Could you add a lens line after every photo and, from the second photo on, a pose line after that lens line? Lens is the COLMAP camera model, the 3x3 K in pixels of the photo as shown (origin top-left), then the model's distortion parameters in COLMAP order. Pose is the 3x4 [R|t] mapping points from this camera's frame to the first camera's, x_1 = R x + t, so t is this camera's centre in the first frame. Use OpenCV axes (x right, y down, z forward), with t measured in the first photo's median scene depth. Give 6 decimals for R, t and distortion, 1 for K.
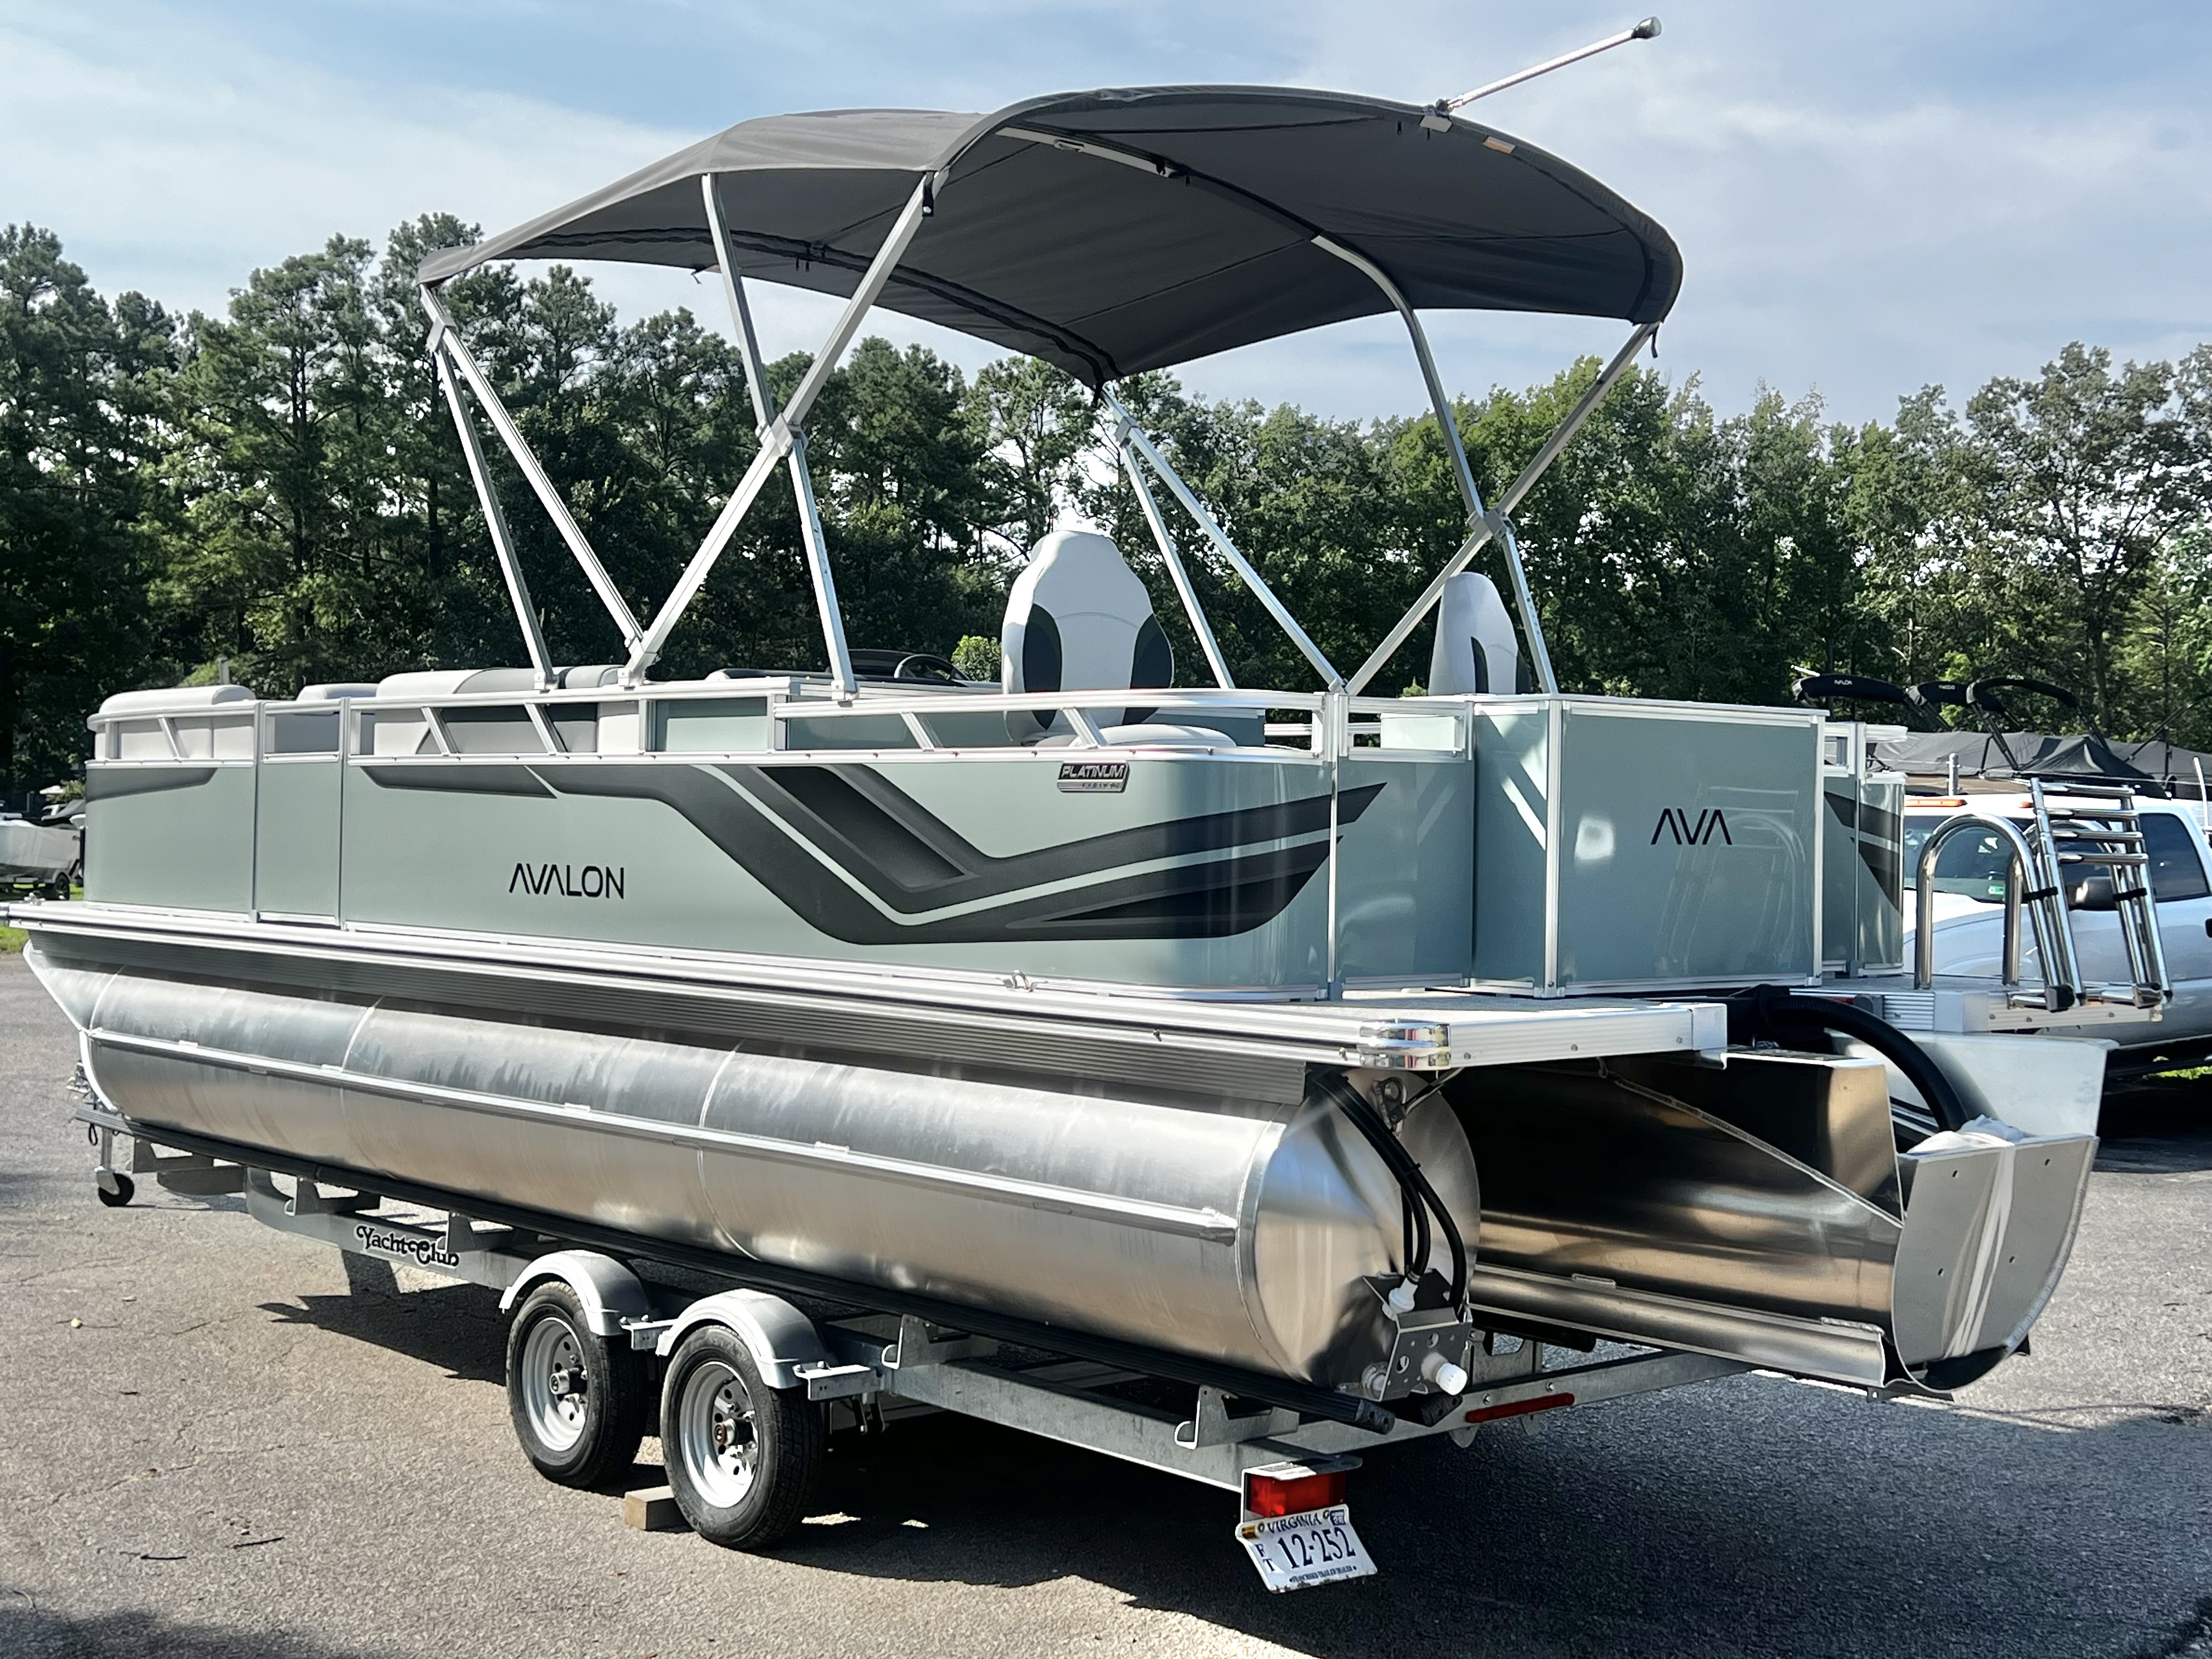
lens RADIAL K [[2809.8, 0, 1104.3], [0, 2809.8, 801.5], [0, 0, 1]] dist [0.022414, 0.005590]
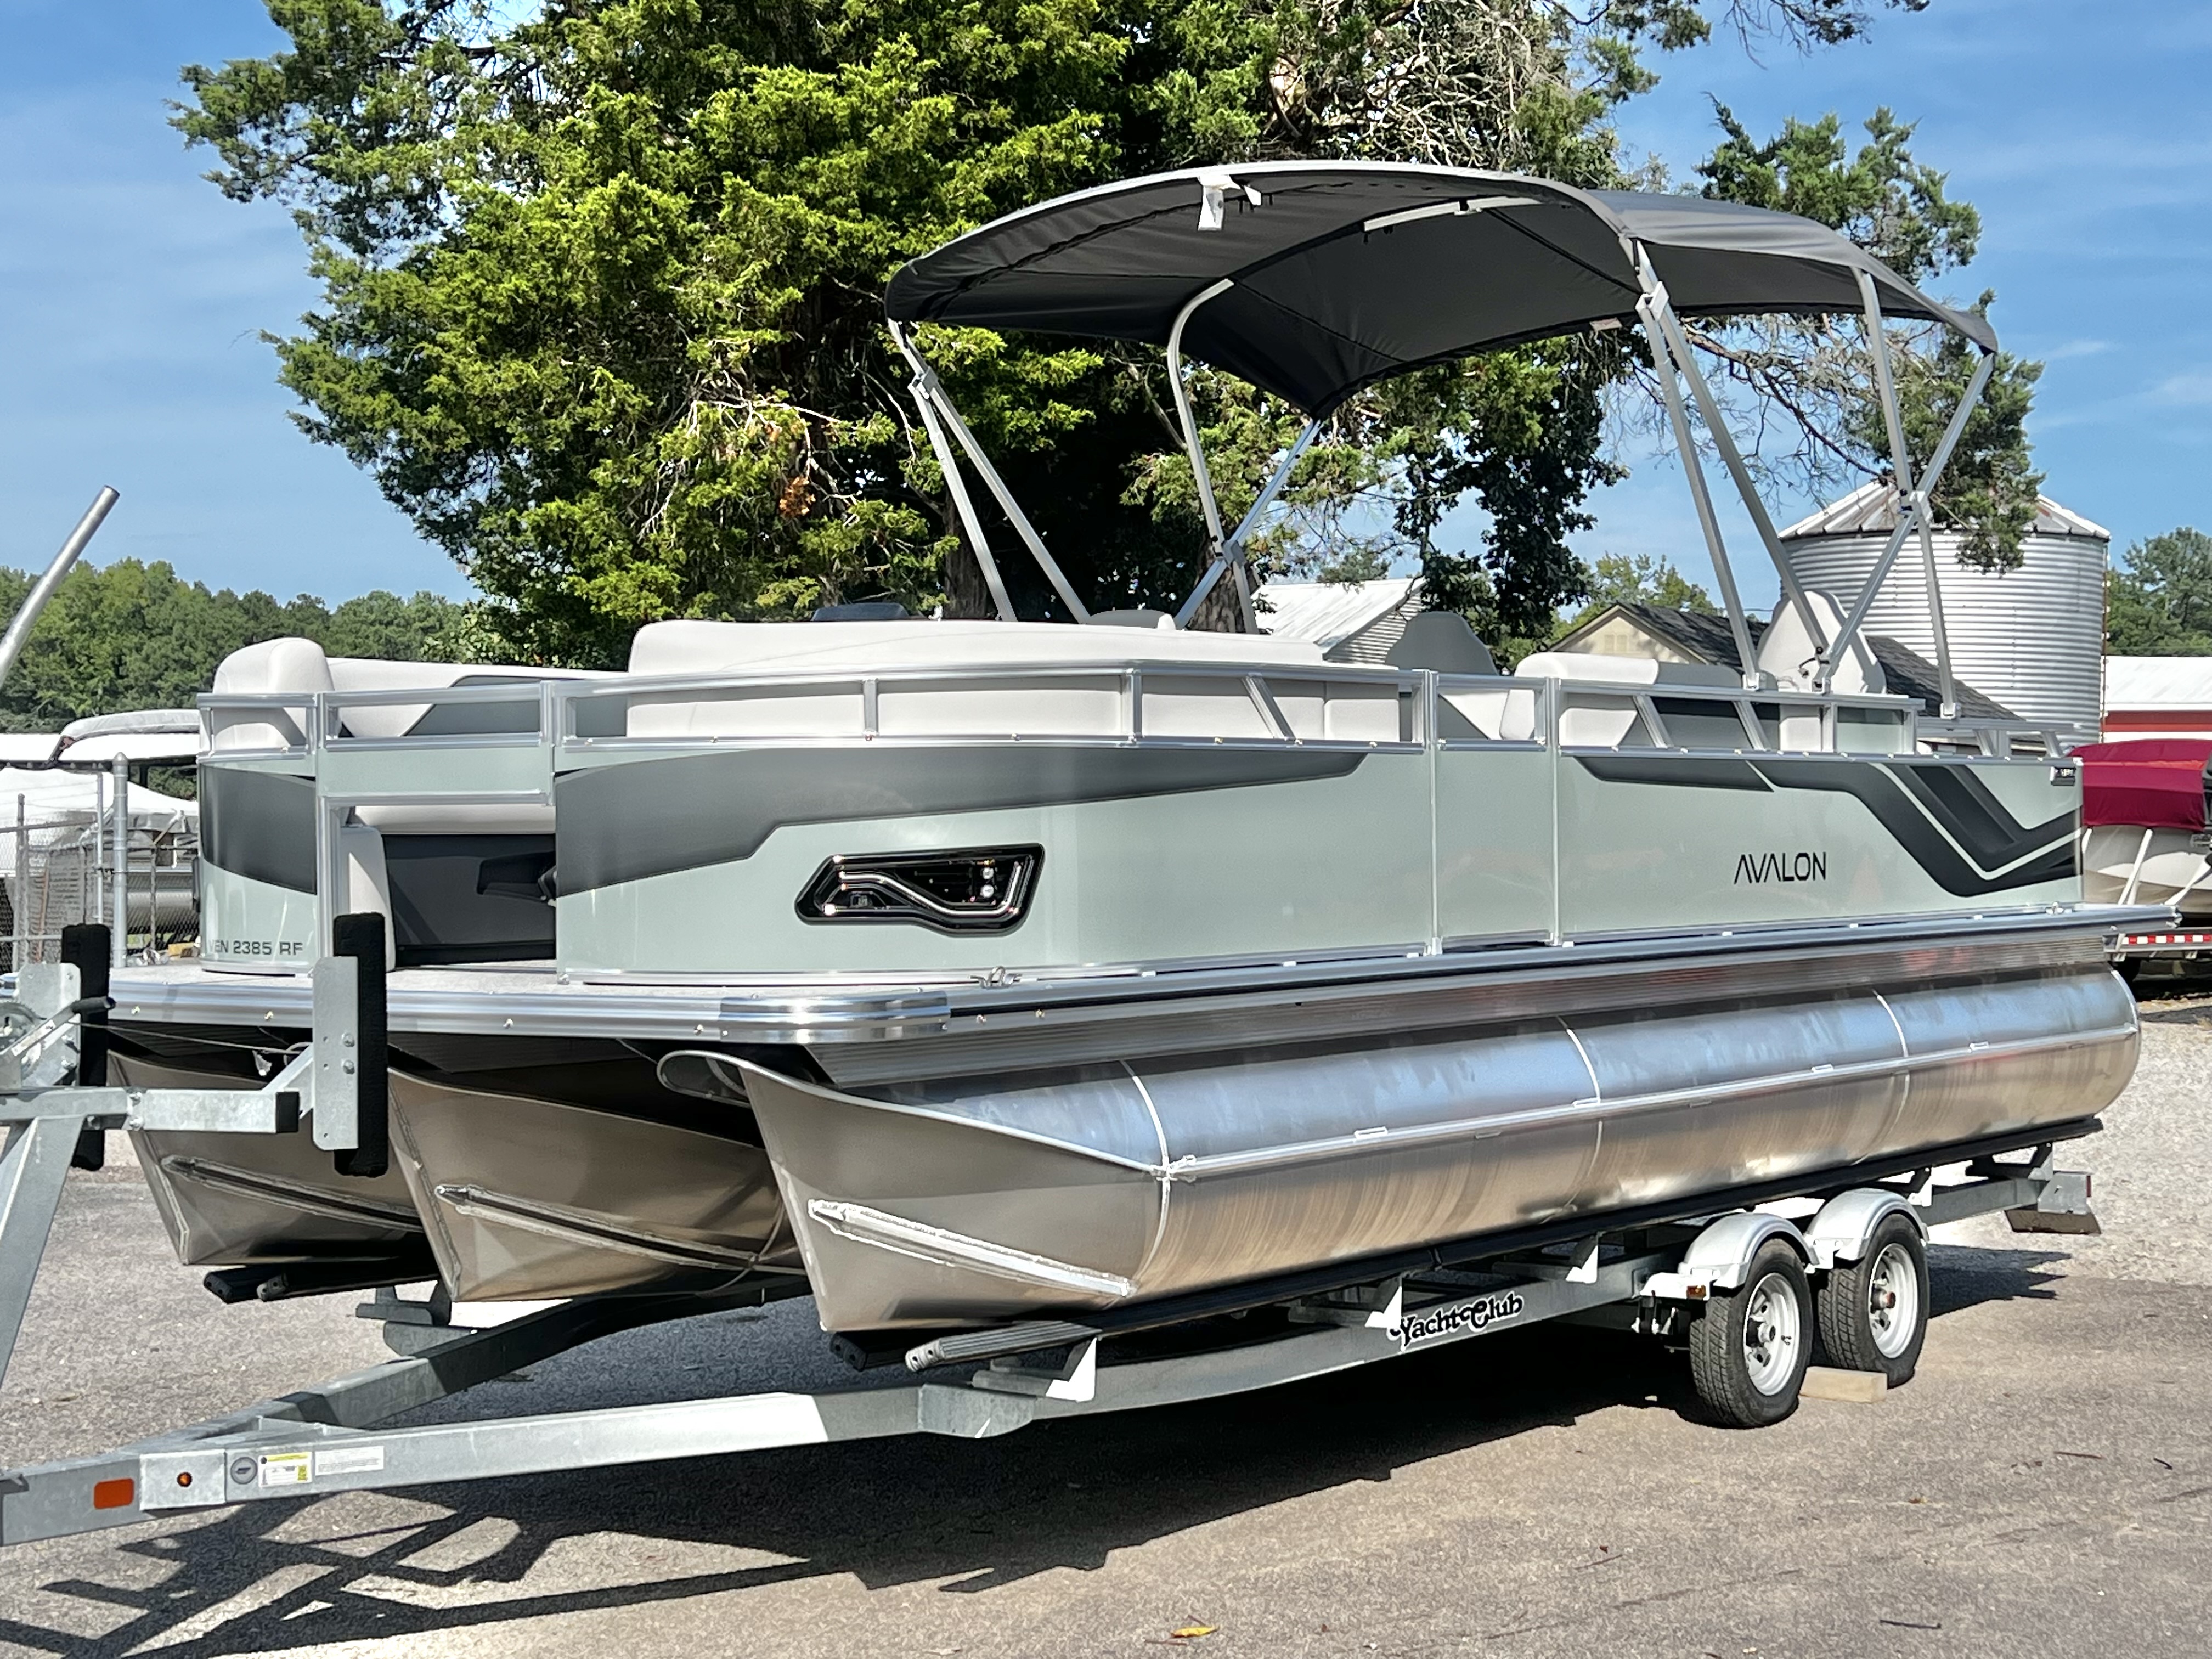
lens RADIAL K [[3449.2, 0, 1106.0], [0, 3449.2, 829.5], [0, 0, 1]] dist [-0.001769, 0.009773]
pose [[-0.199509, -0.018524, 0.979721, -1.277158], [-0.004461, 0.999828, 0.017996, -0.008157], [-0.979886, -0.000780, -0.199557, 1.345193]]
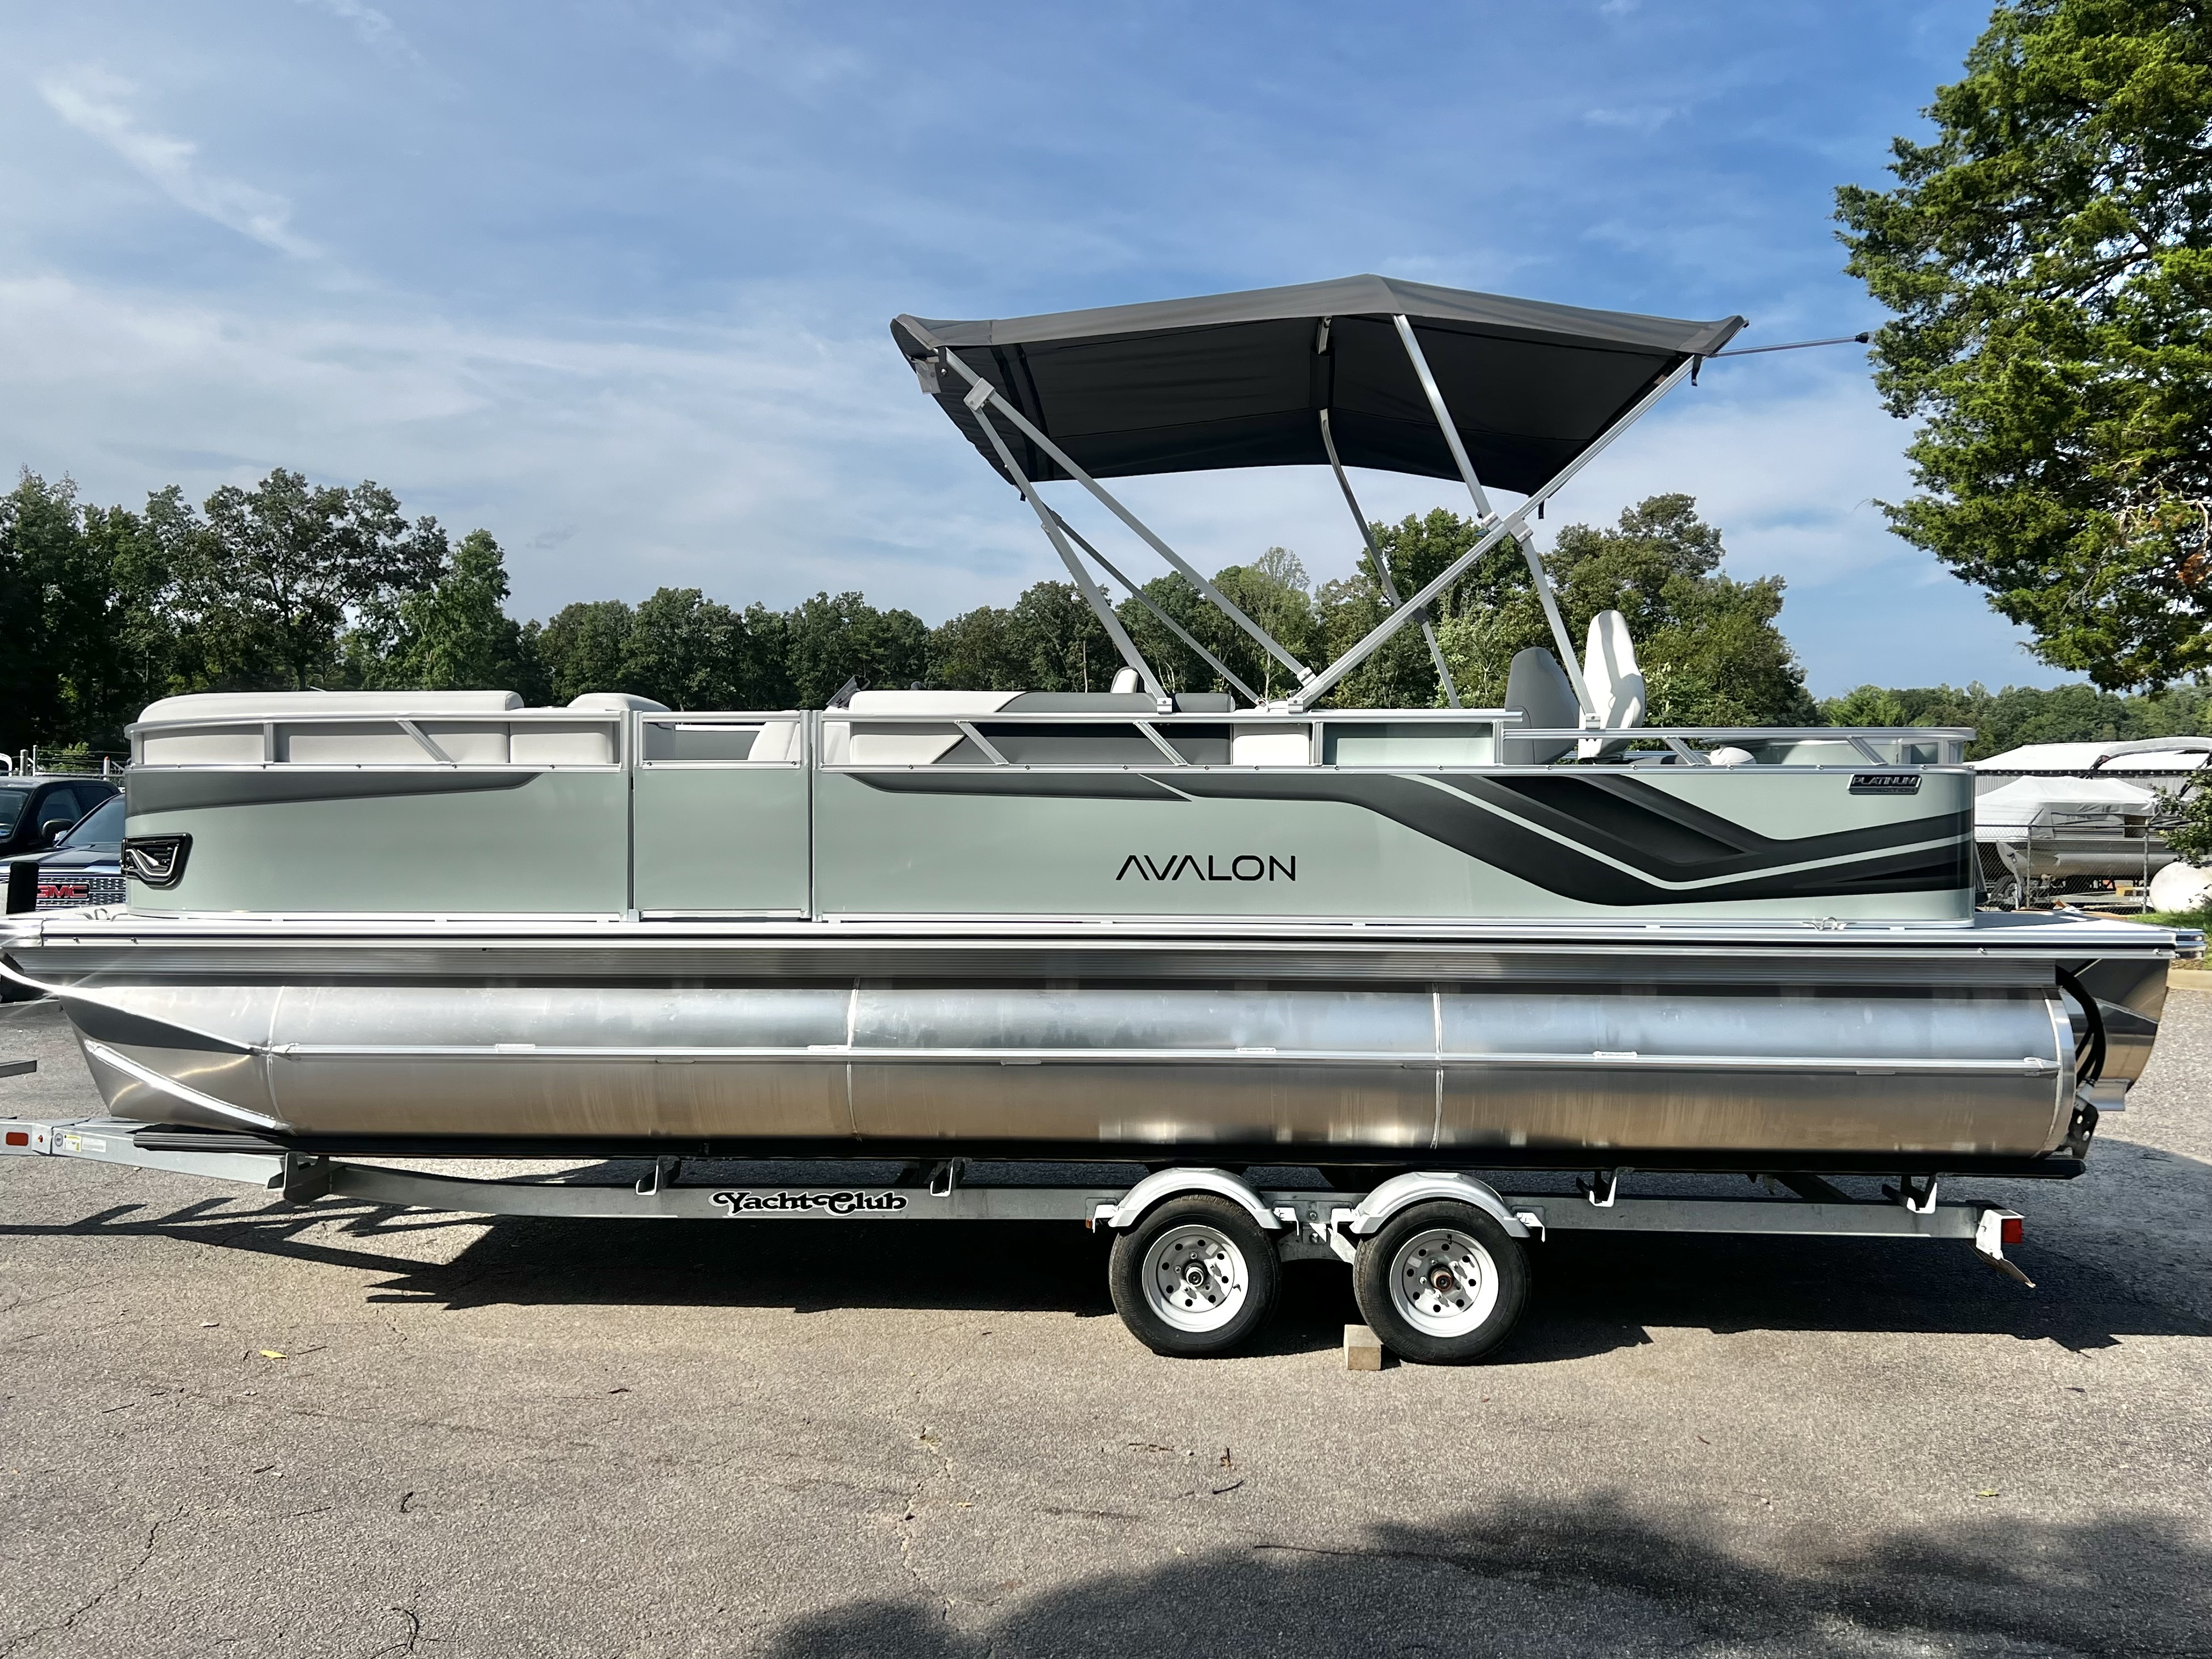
lens RADIAL K [[1800.1, 0, 1106.0], [0, 1800.1, 829.5], [0, 0, 1]] dist [0.048857, 0.000499]
pose [[0.701298, -0.024338, 0.712452, -0.690439], [0.004275, 0.999543, 0.029937, -0.011052], [-0.712855, -0.017949, 0.701082, 0.425608]]
